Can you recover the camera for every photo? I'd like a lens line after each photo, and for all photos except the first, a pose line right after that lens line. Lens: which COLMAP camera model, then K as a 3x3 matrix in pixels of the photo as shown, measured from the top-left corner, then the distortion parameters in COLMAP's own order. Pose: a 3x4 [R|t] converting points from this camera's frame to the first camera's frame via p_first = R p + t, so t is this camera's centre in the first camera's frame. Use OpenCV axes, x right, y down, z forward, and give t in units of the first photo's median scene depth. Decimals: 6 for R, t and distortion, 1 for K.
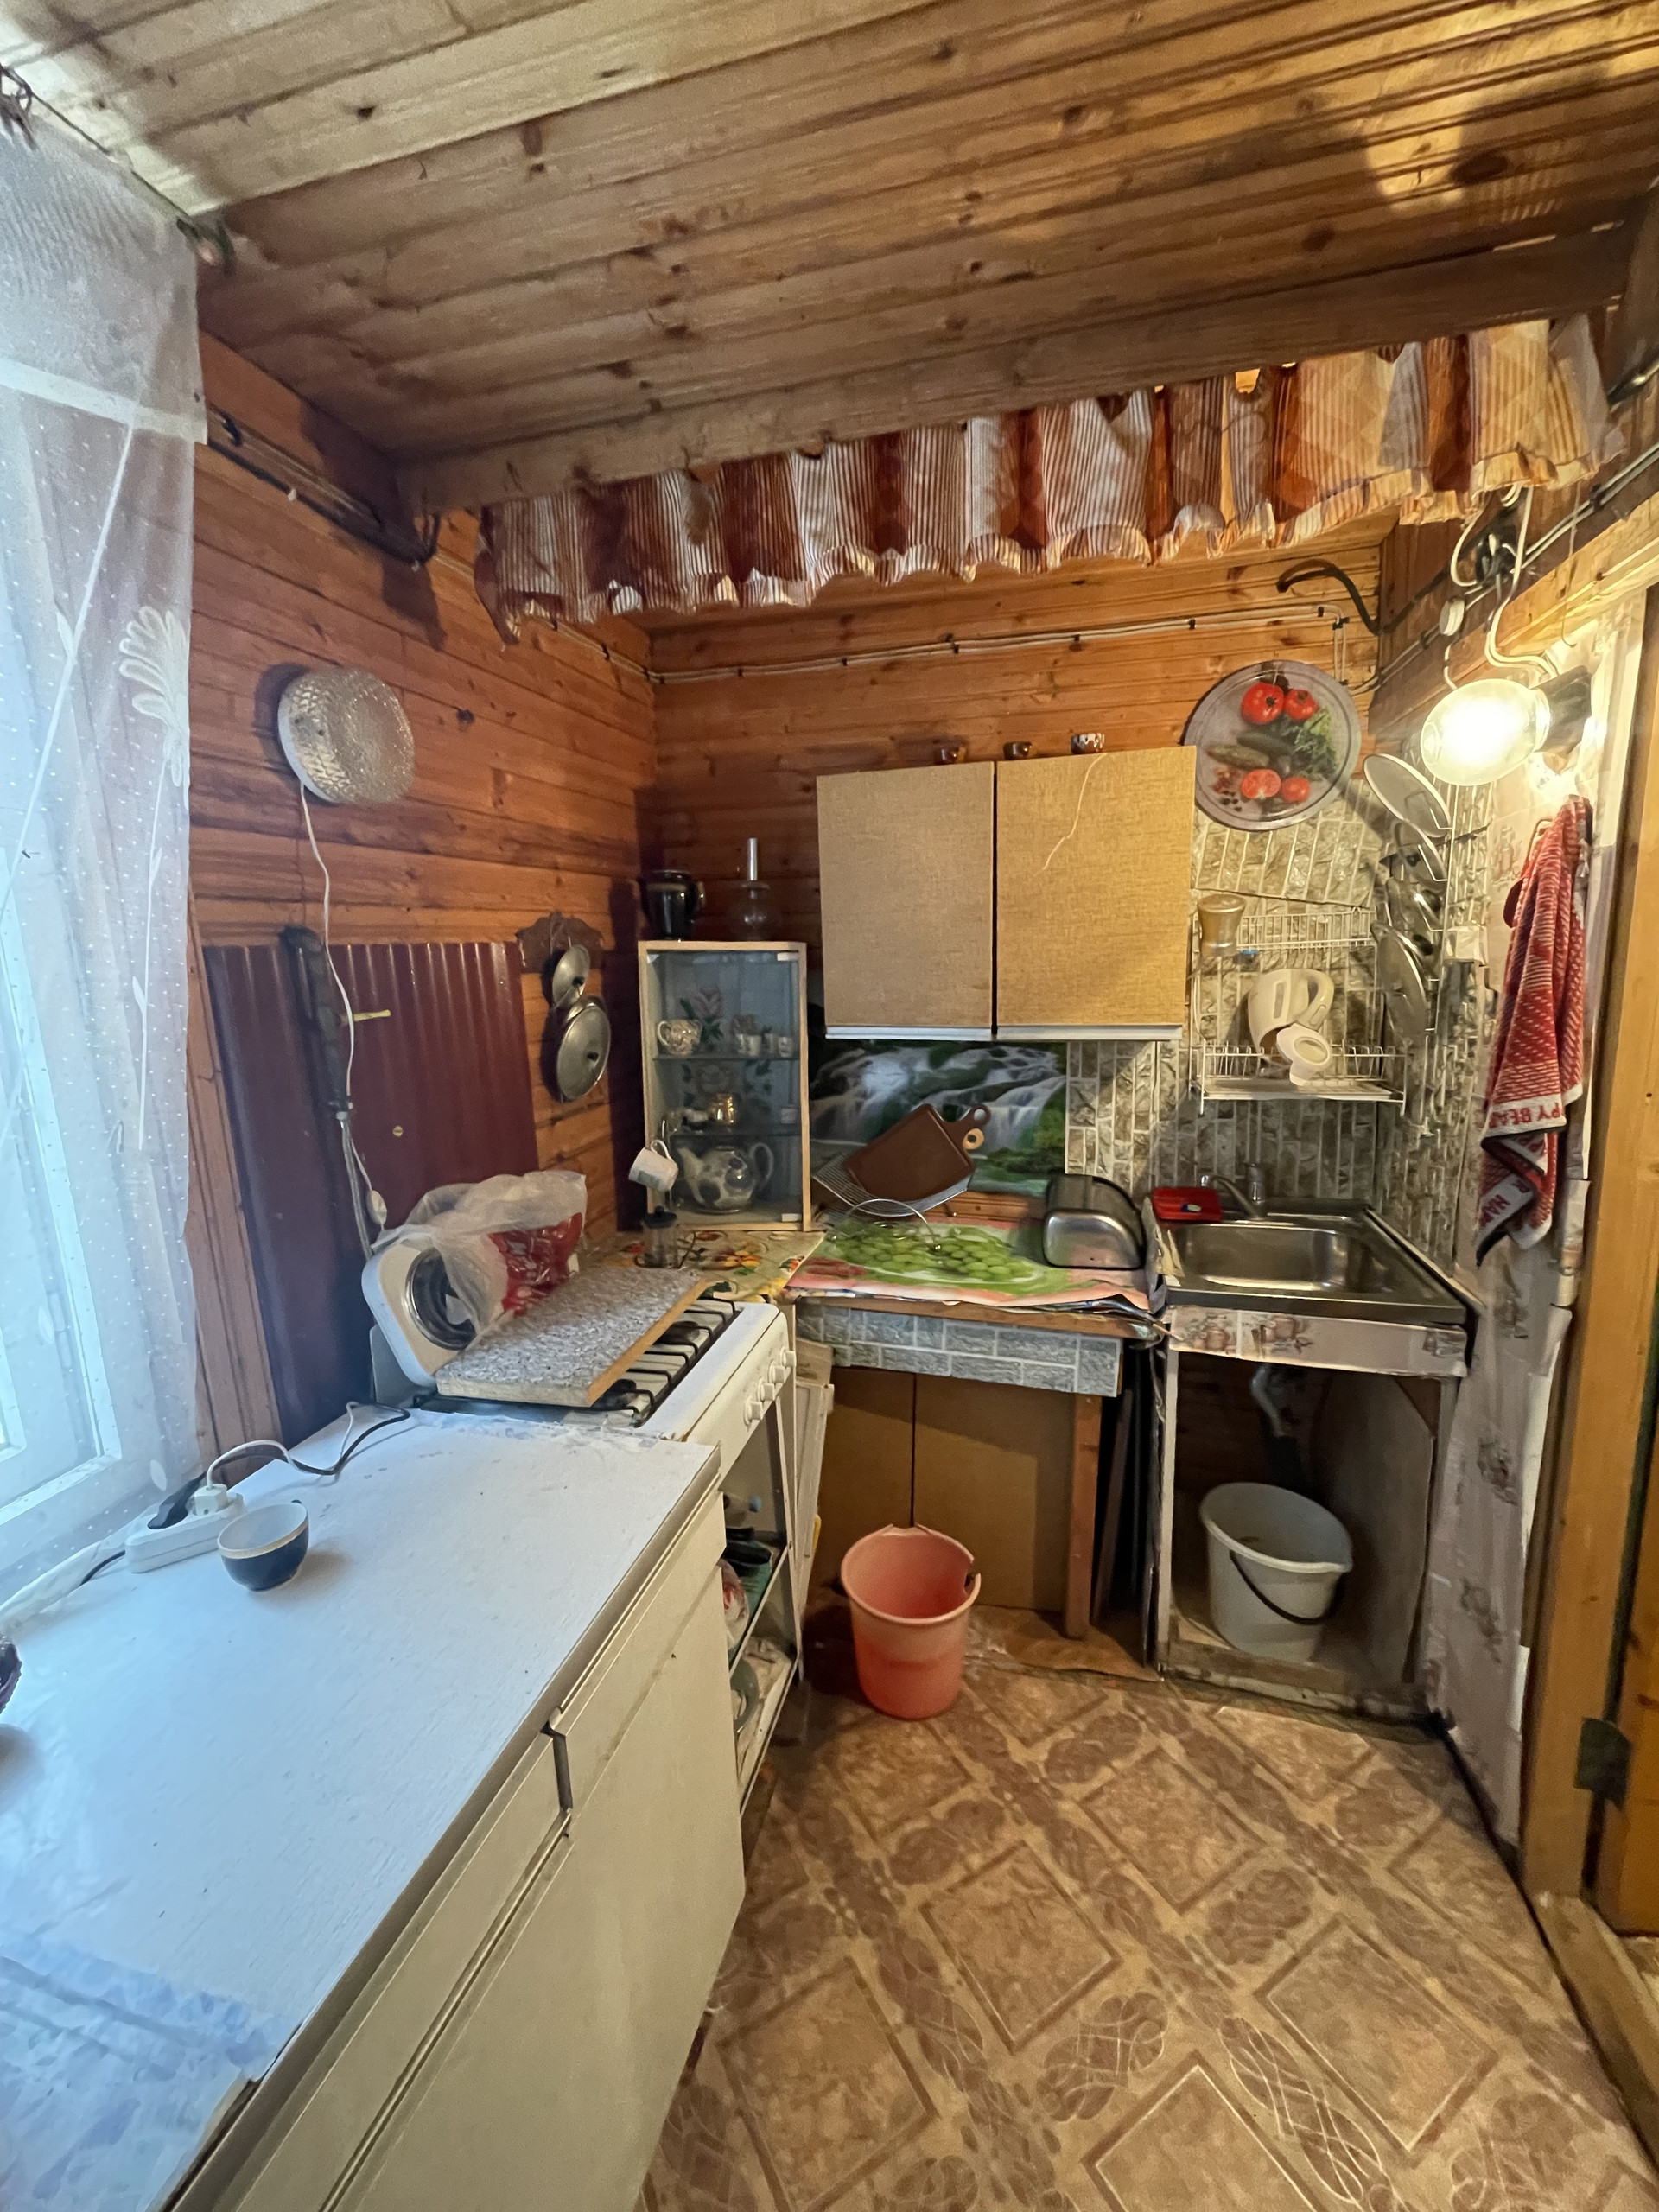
lens RADIAL K [[894.0, 0, 827.3], [0, 894.0, 1111.6], [0, 0, 1]] dist [-0.003177, -0.000098]
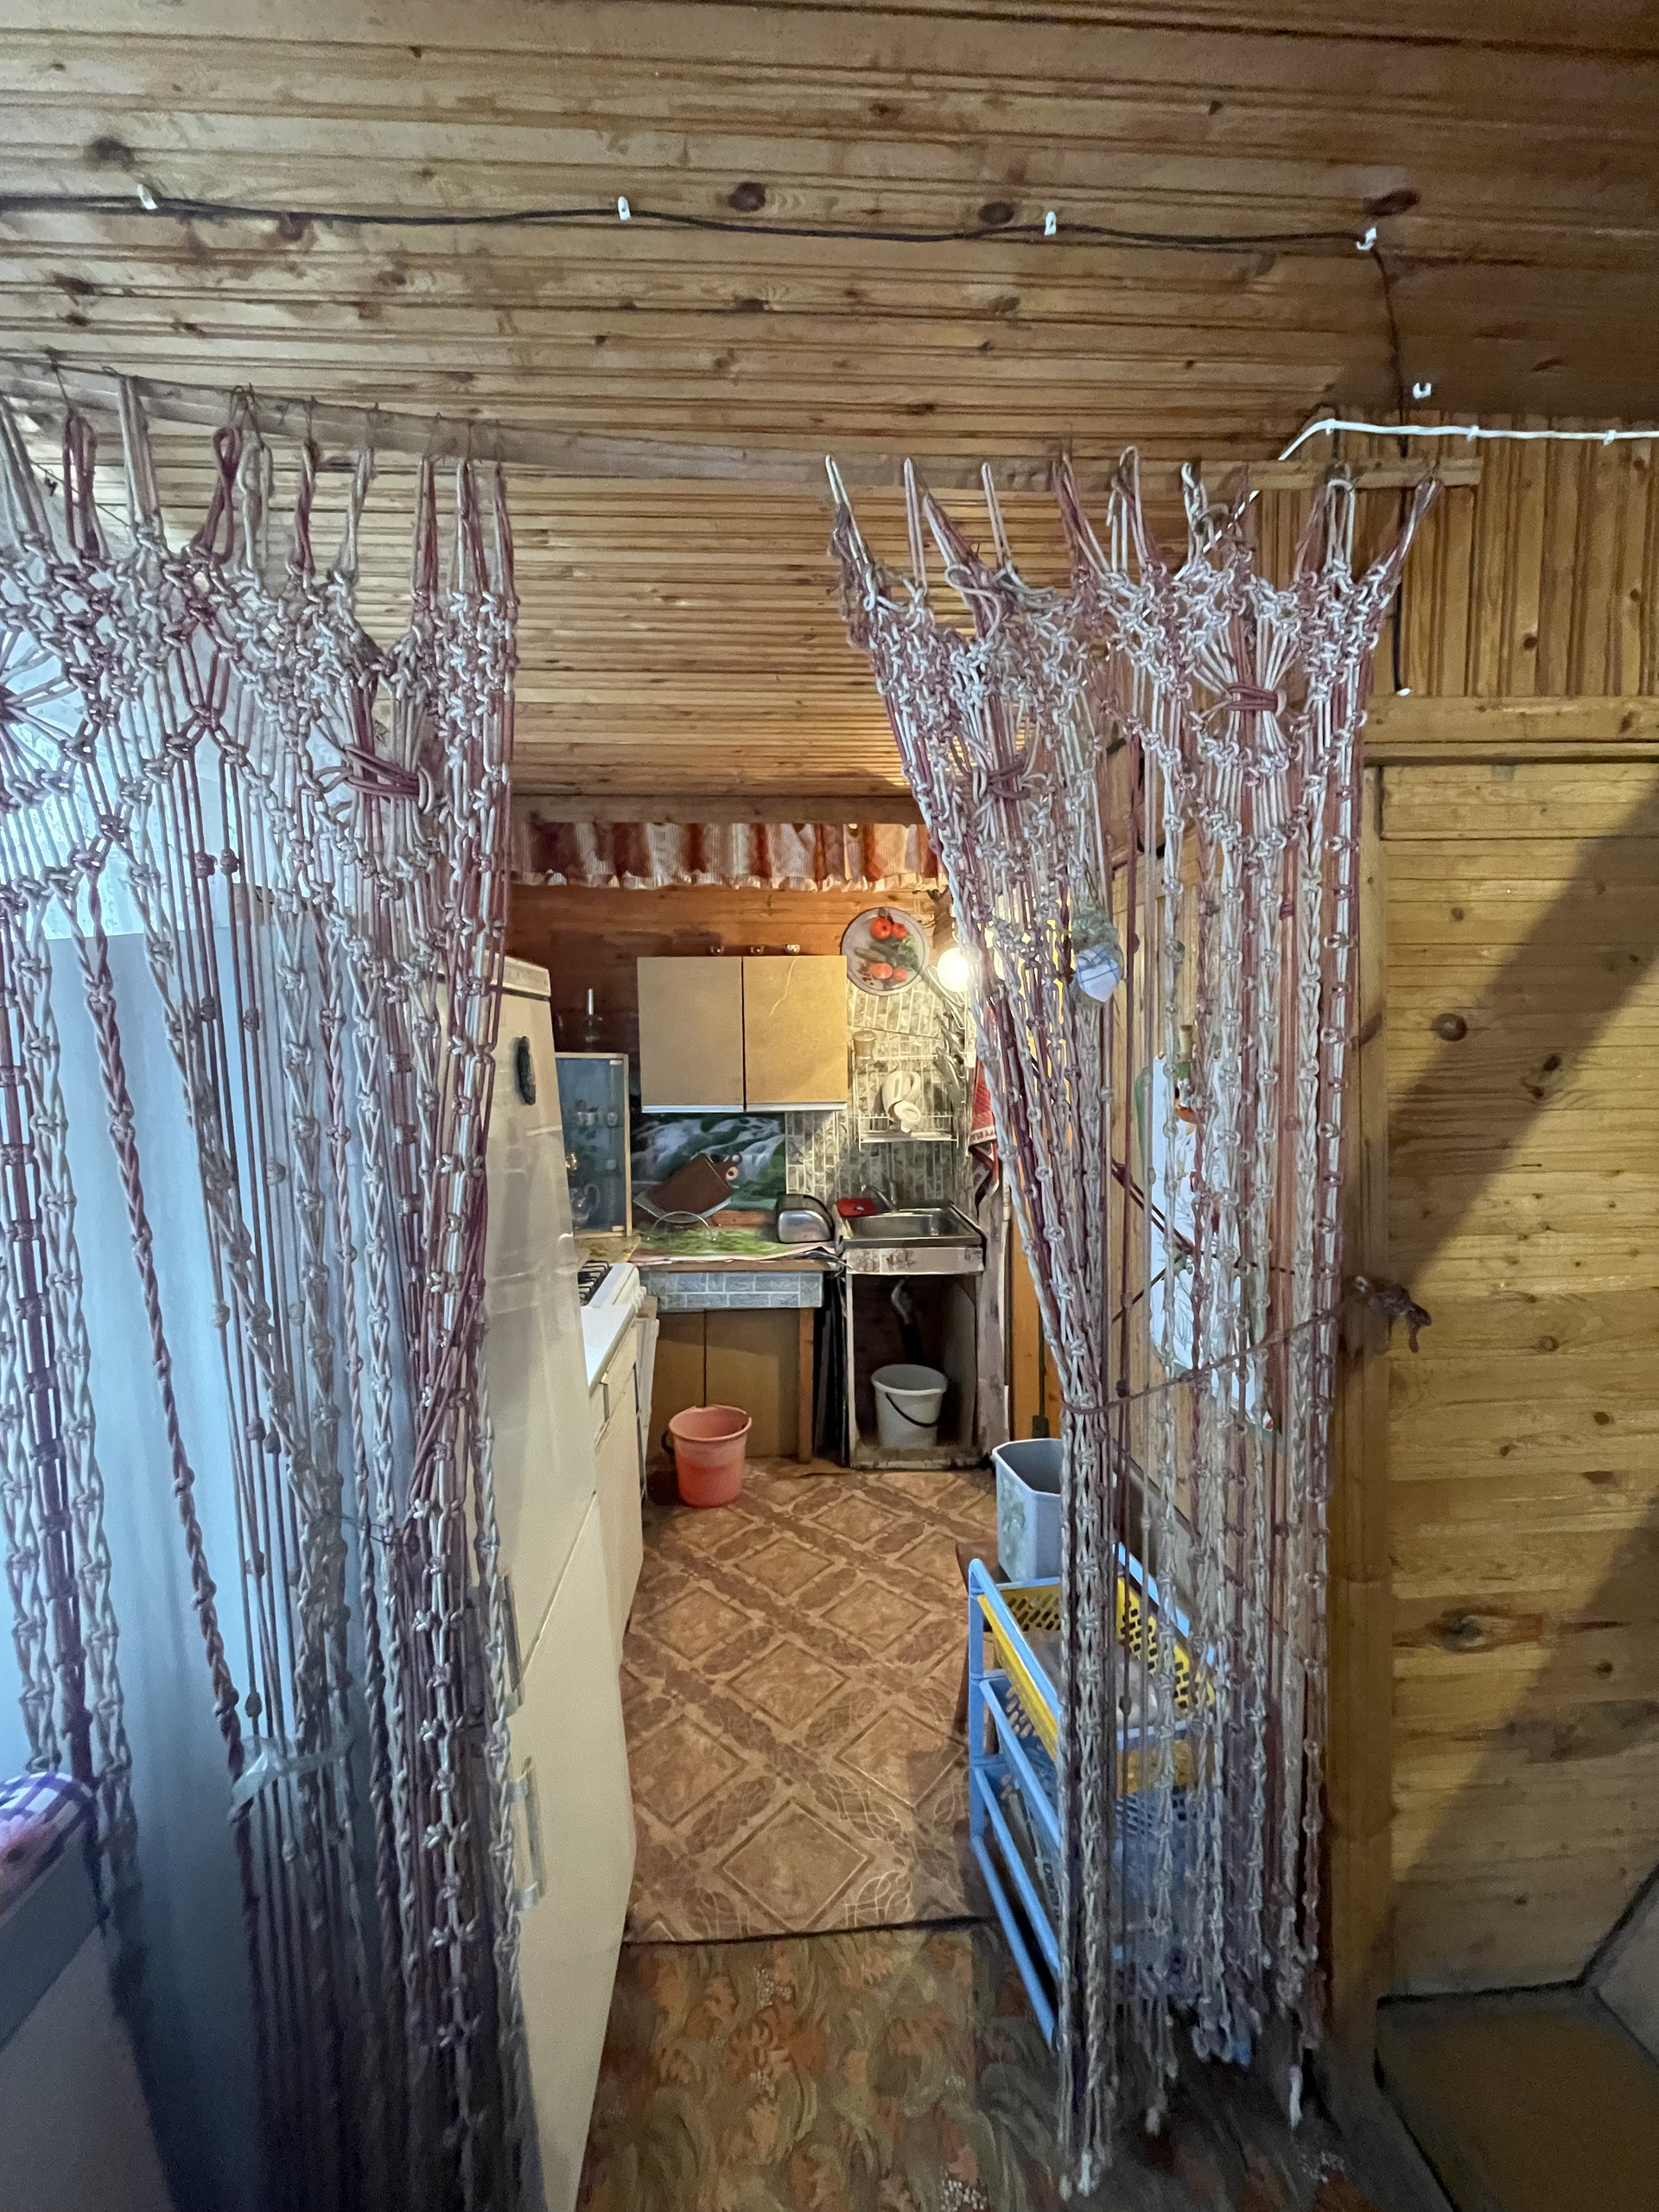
lens RADIAL K [[894.0, 0, 827.3], [0, 894.0, 1111.6], [0, 0, 1]] dist [-0.003177, -0.000098]
pose [[0.947912, -0.011157, 0.318338, -0.222702], [0.044543, 0.994209, -0.097793, 0.100602], [-0.315404, 0.106879, 0.942920, -0.708593]]
